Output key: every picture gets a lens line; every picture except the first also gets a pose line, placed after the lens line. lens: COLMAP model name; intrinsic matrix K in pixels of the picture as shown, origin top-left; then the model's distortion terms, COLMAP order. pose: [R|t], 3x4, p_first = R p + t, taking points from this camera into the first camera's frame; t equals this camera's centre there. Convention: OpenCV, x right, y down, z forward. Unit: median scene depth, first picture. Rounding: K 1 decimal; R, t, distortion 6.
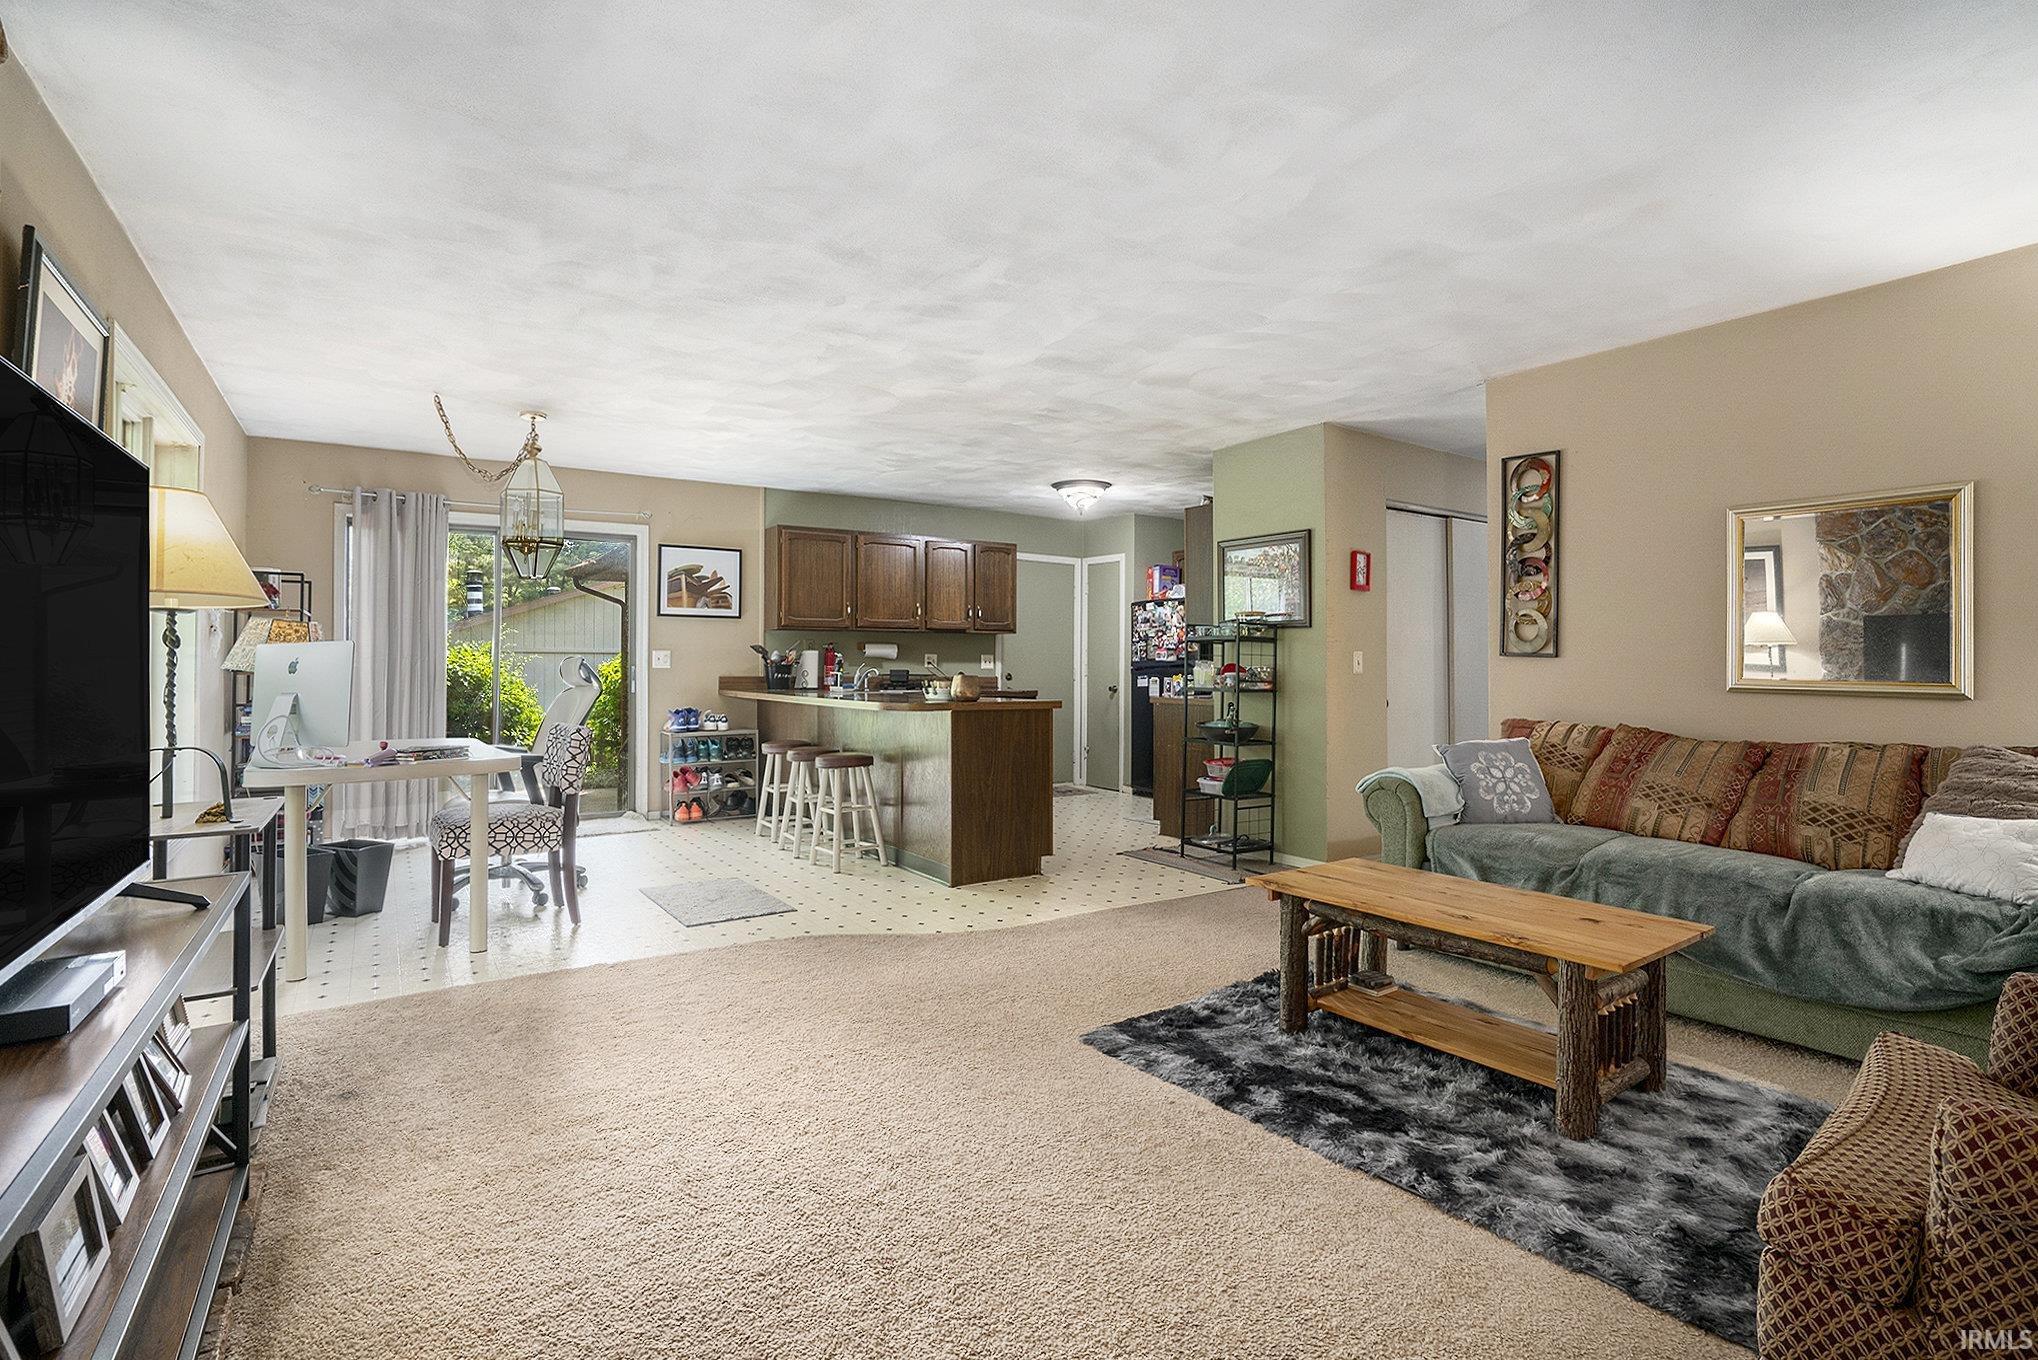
lens RADIAL K [[957.1, 0, 1003.4], [0, 957.1, 677.5], [0, 0, 1]] dist [-0.036509, 0.002545]
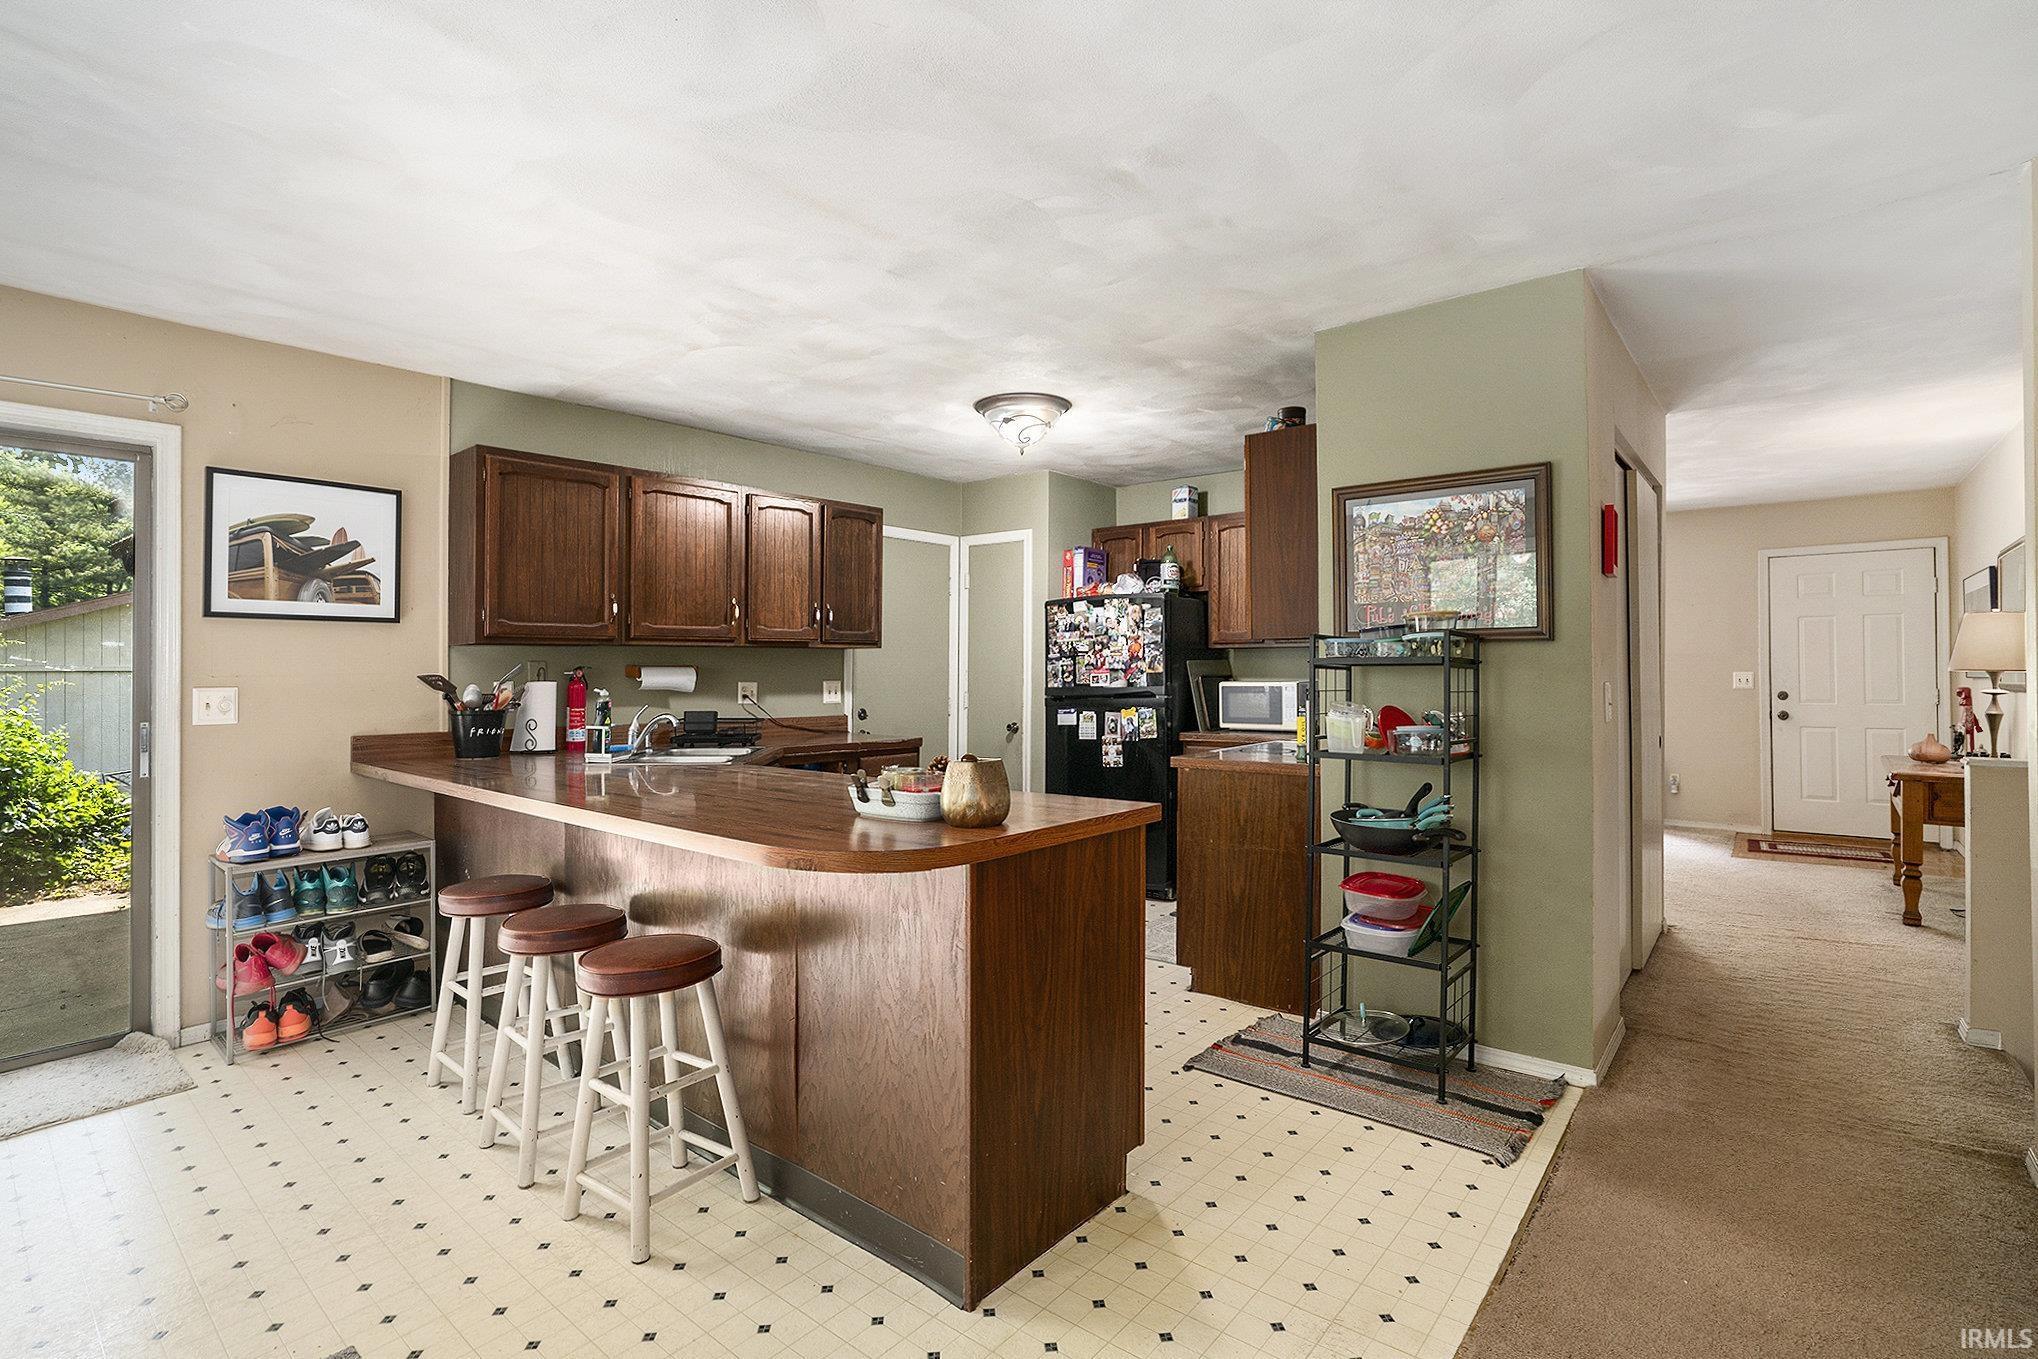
lens RADIAL K [[957.1, 0, 991.8], [0, 957.1, 655.4], [0, 0, 1]] dist [-0.036509, 0.002545]
pose [[0.964857, -0.005920, 0.262710, -0.104948], [0.013990, 0.999486, -0.028860, -0.026233], [-0.262404, 0.031521, 0.964443, 0.446503]]
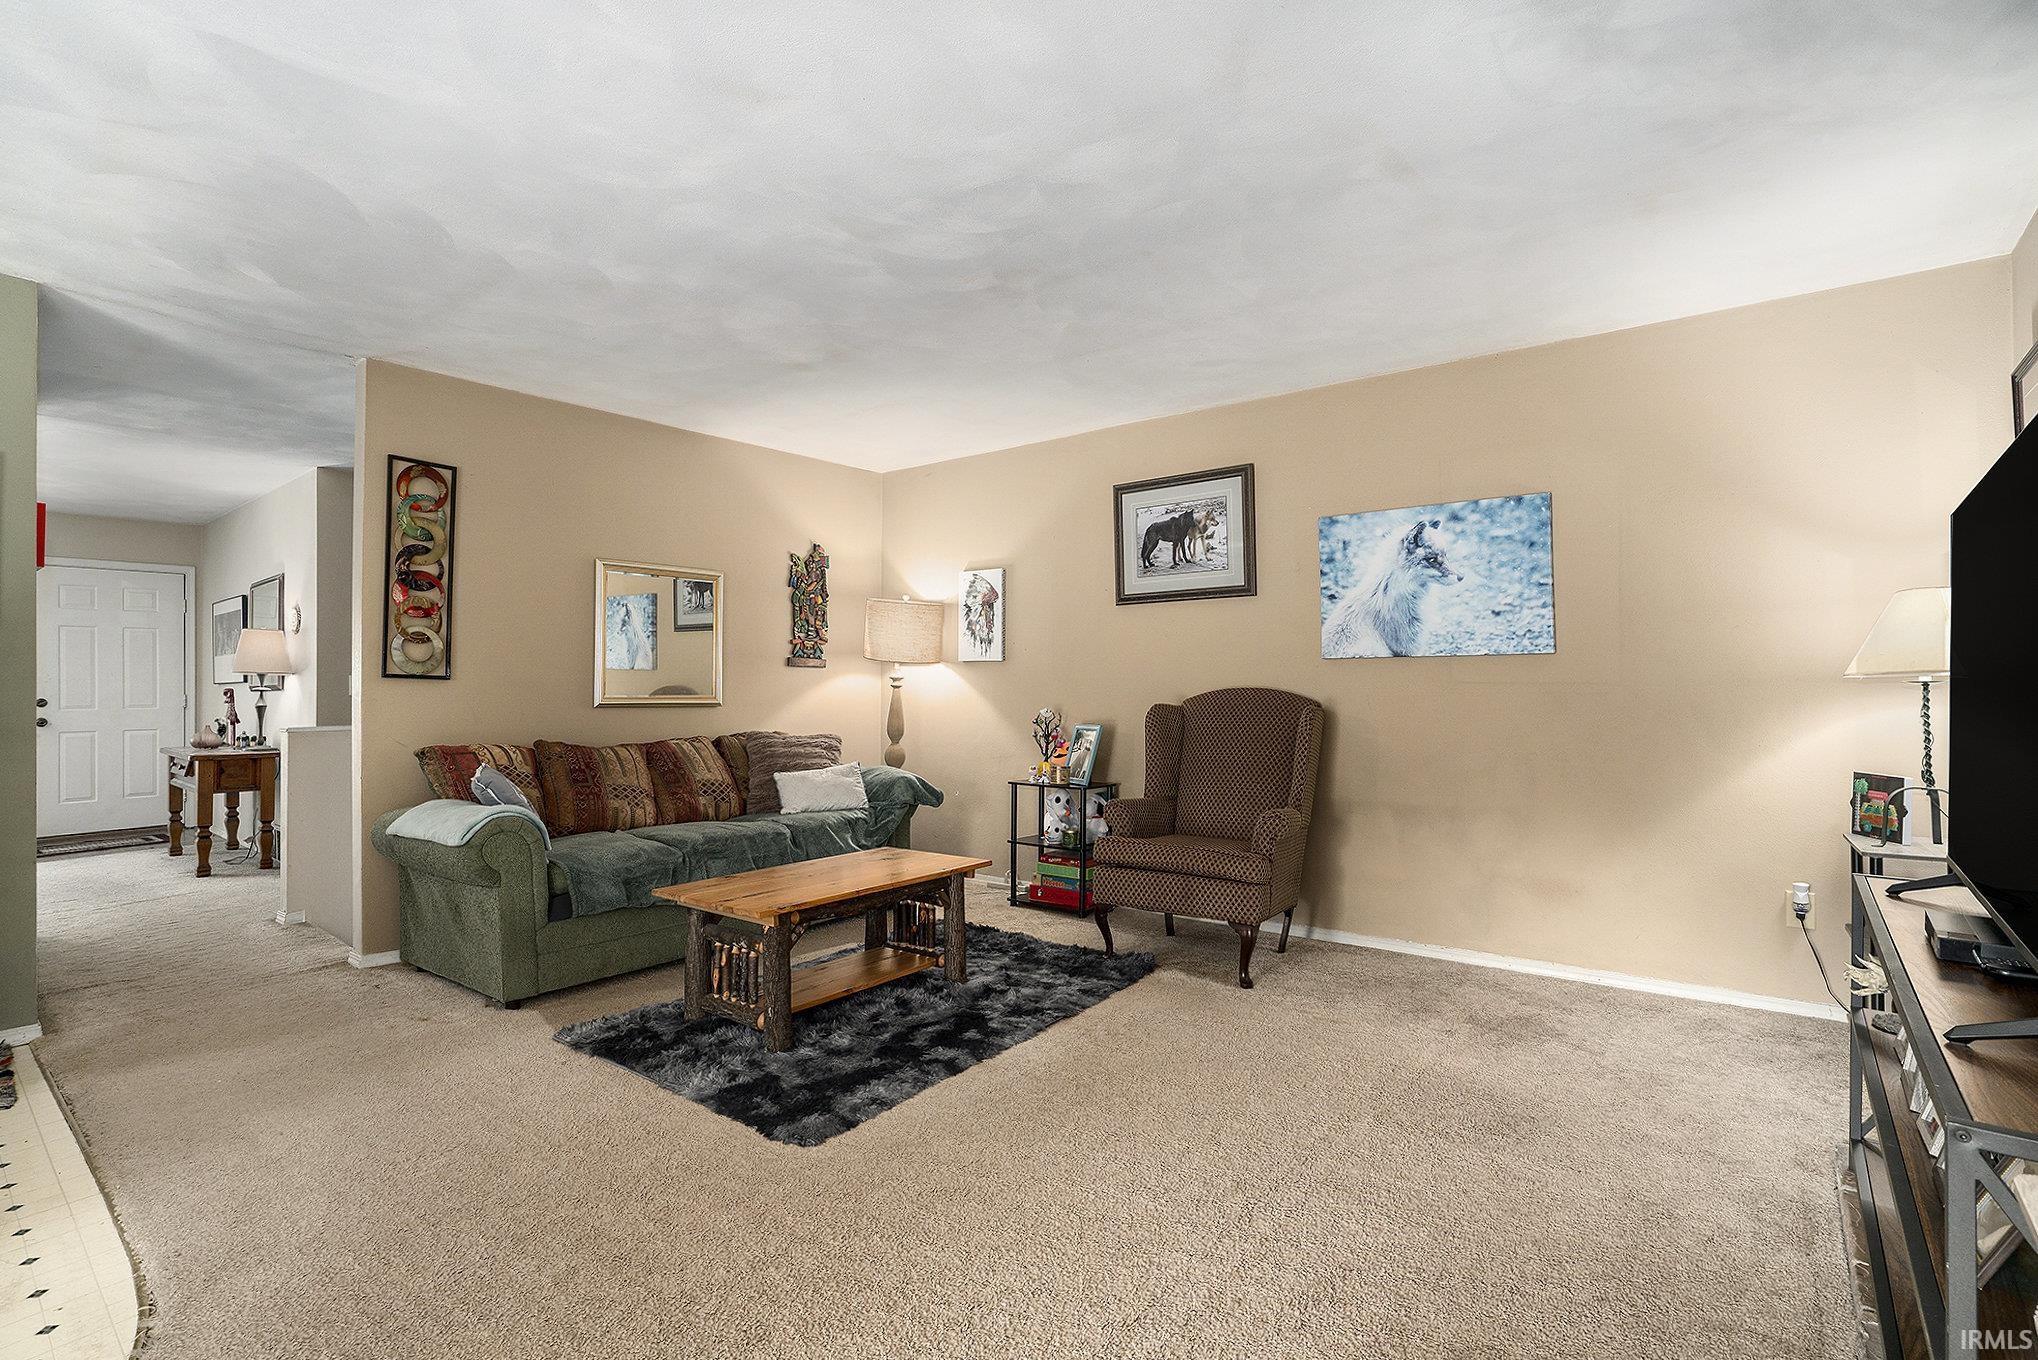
lens RADIAL K [[957.1, 0, 1024.2], [0, 957.1, 681.9], [0, 0, 1]] dist [-0.036509, 0.002545]
pose [[-0.283168, -0.003829, 0.959063, -0.320771], [0.018236, 0.999790, 0.009376, -0.010471], [-0.958897, 0.020145, -0.283039, 0.445492]]
